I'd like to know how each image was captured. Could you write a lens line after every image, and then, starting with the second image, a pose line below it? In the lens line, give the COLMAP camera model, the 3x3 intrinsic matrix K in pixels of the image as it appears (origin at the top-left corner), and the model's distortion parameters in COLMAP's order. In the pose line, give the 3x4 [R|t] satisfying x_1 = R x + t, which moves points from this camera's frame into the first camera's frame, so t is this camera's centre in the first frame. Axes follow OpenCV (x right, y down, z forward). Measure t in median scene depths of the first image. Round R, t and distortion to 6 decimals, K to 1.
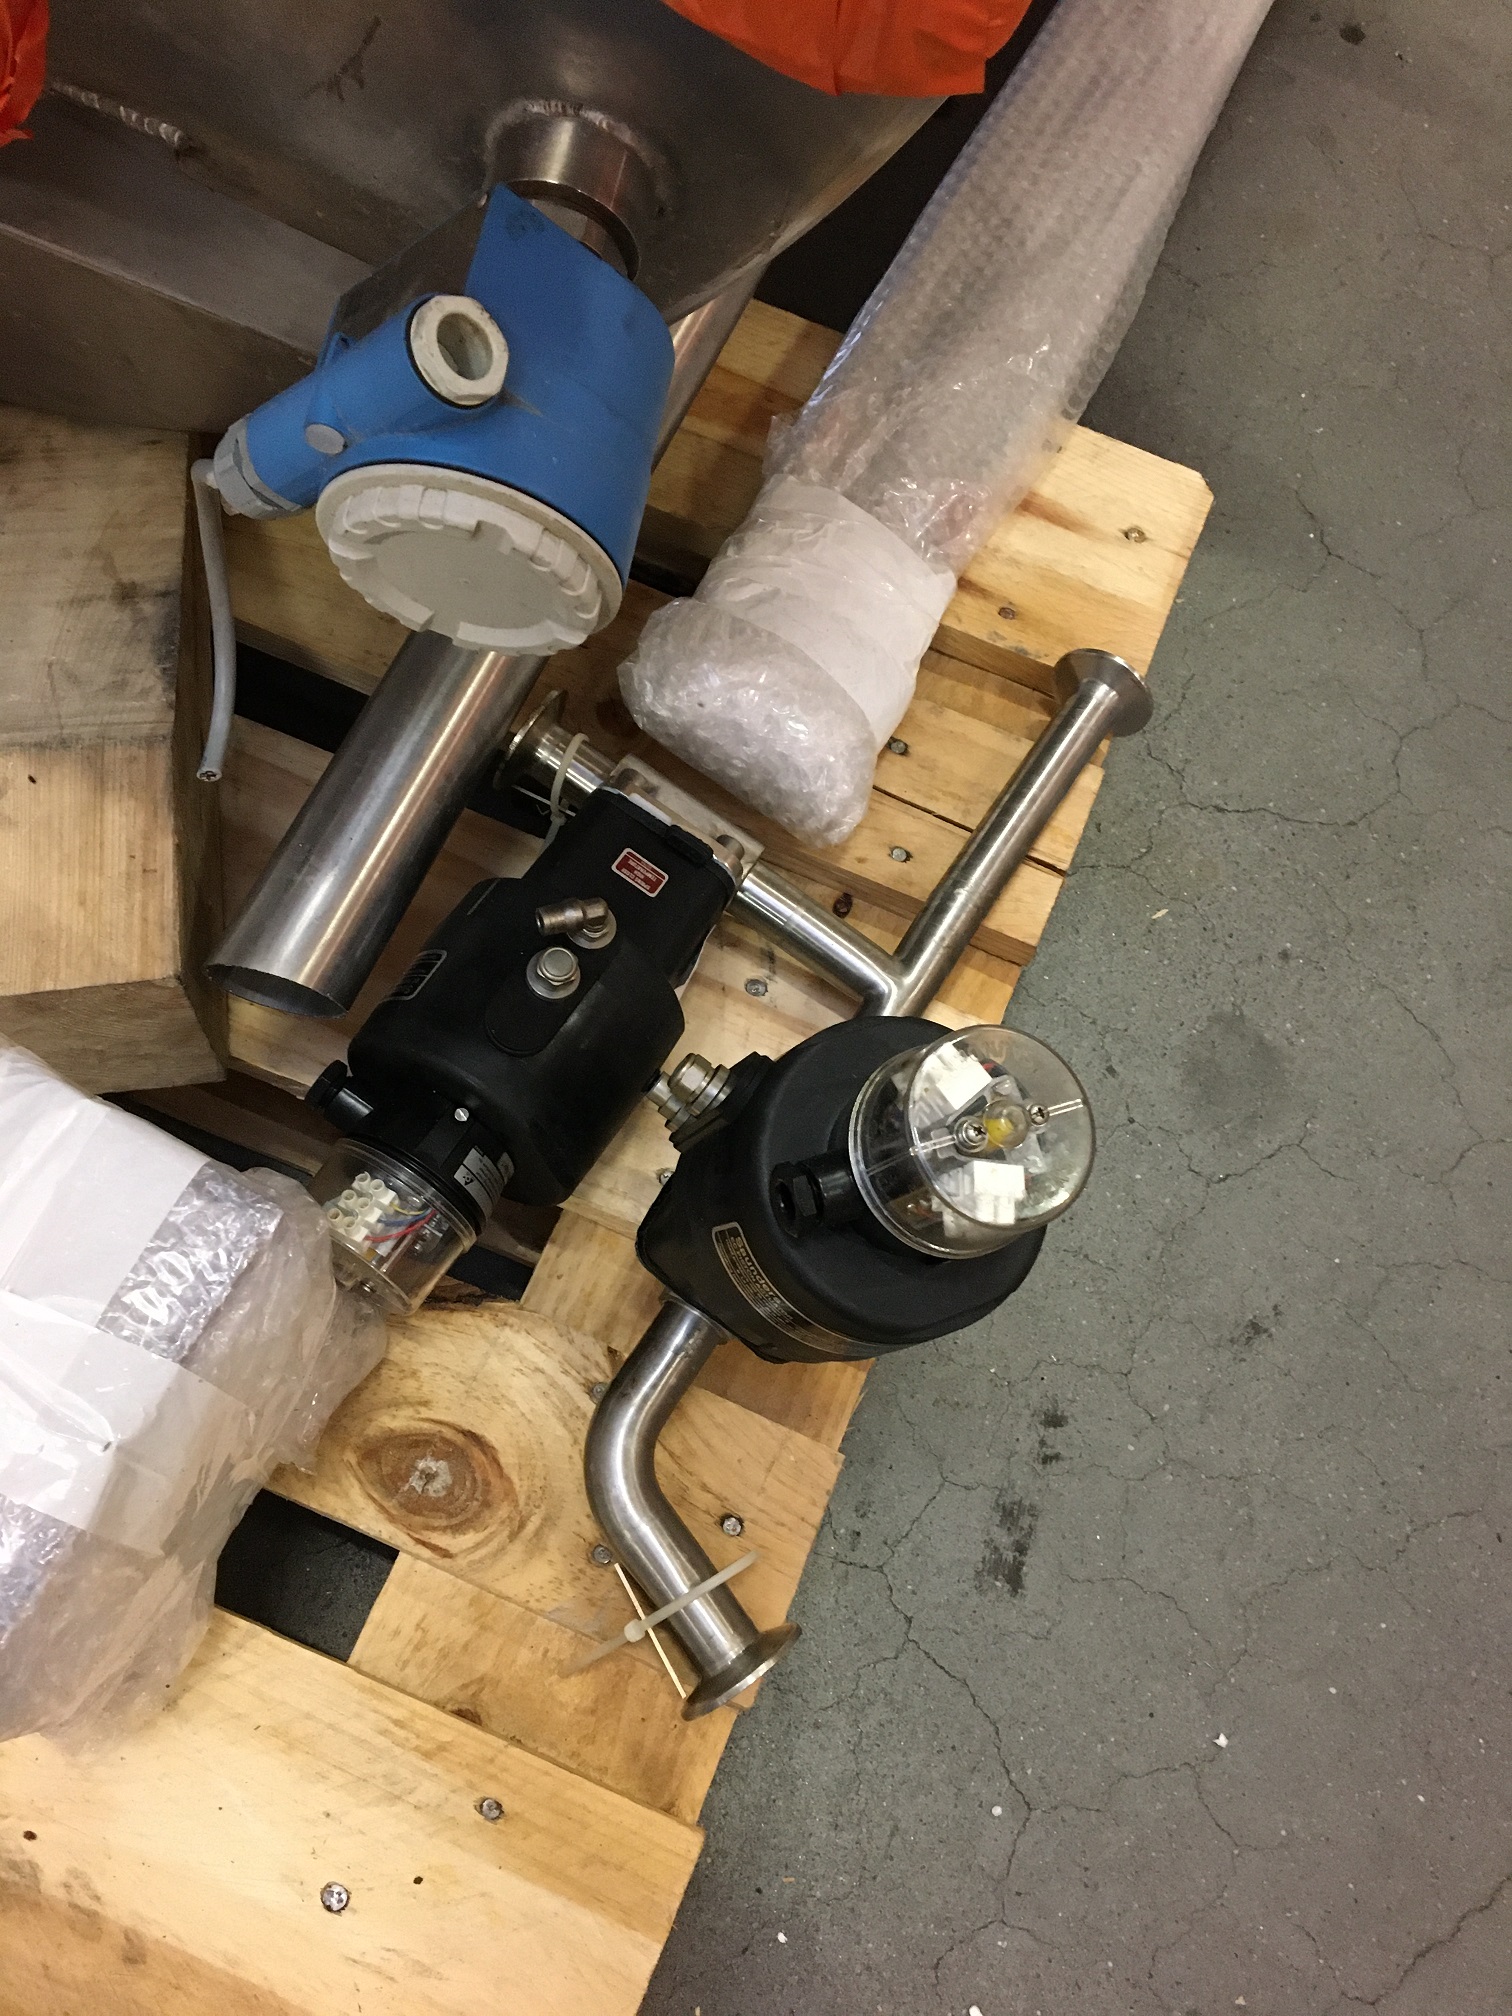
lens RADIAL K [[1706.1, 0, 749.8], [0, 1706.1, 1006.2], [0, 0, 1]] dist [0.010801, -0.001586]
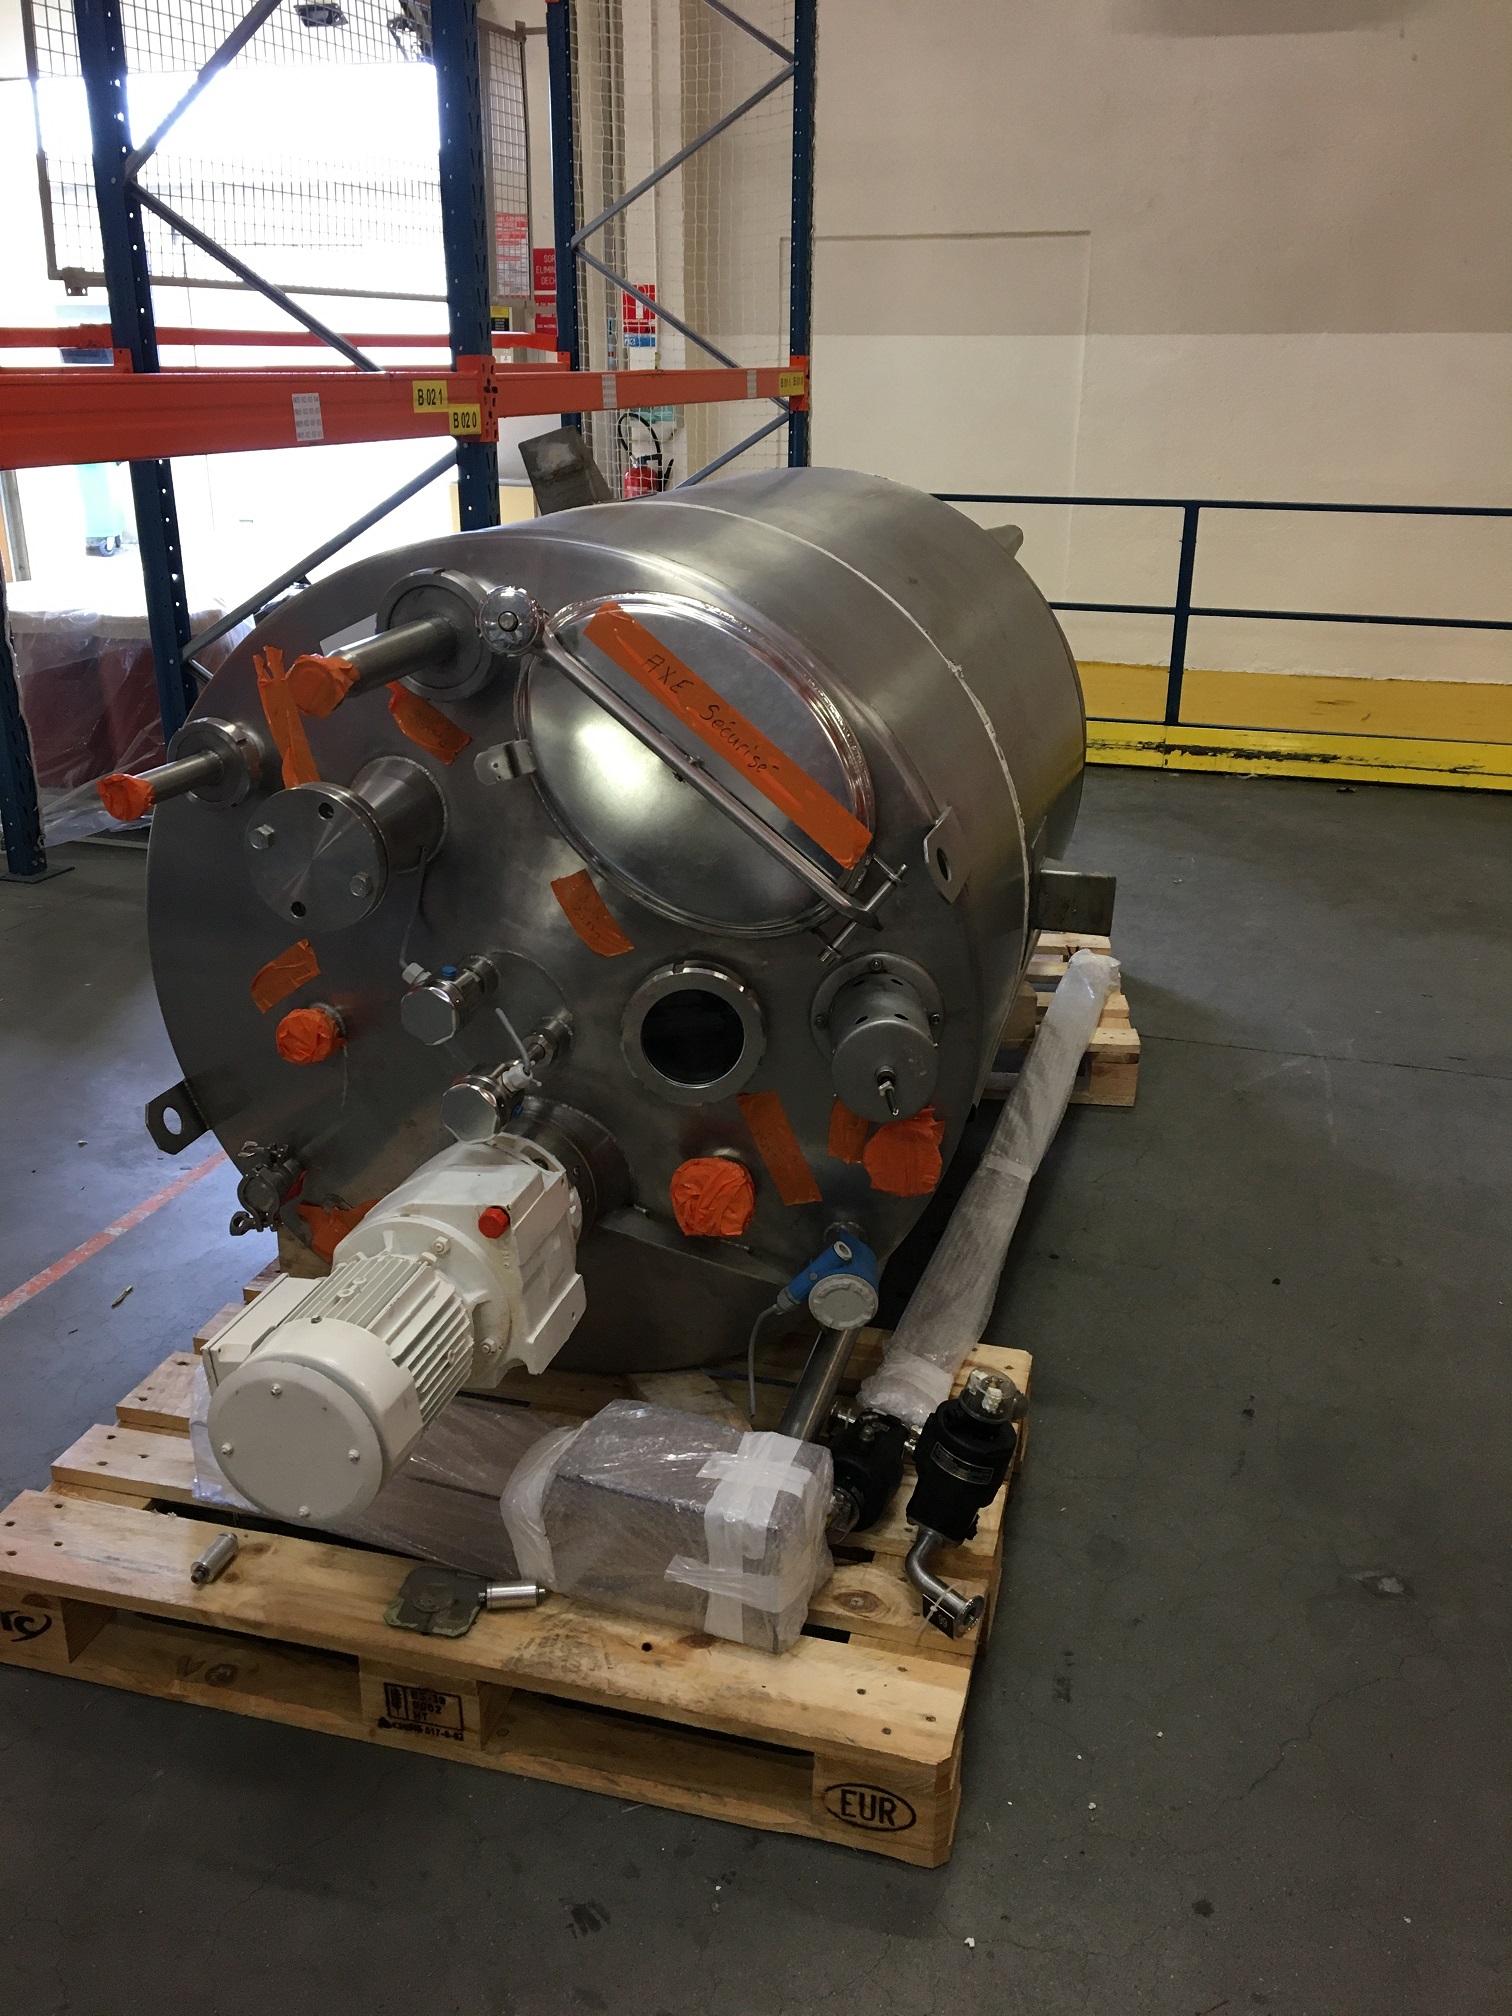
lens RADIAL K [[1706.1, 0, 755.3], [0, 1706.1, 1006.6], [0, 0, 1]] dist [0.010801, -0.001586]
pose [[0.987202, -0.128822, 0.094004, -0.493455], [0.156822, 0.677148, -0.718942, 1.652745], [0.028961, 0.724483, 0.688684, -1.827985]]
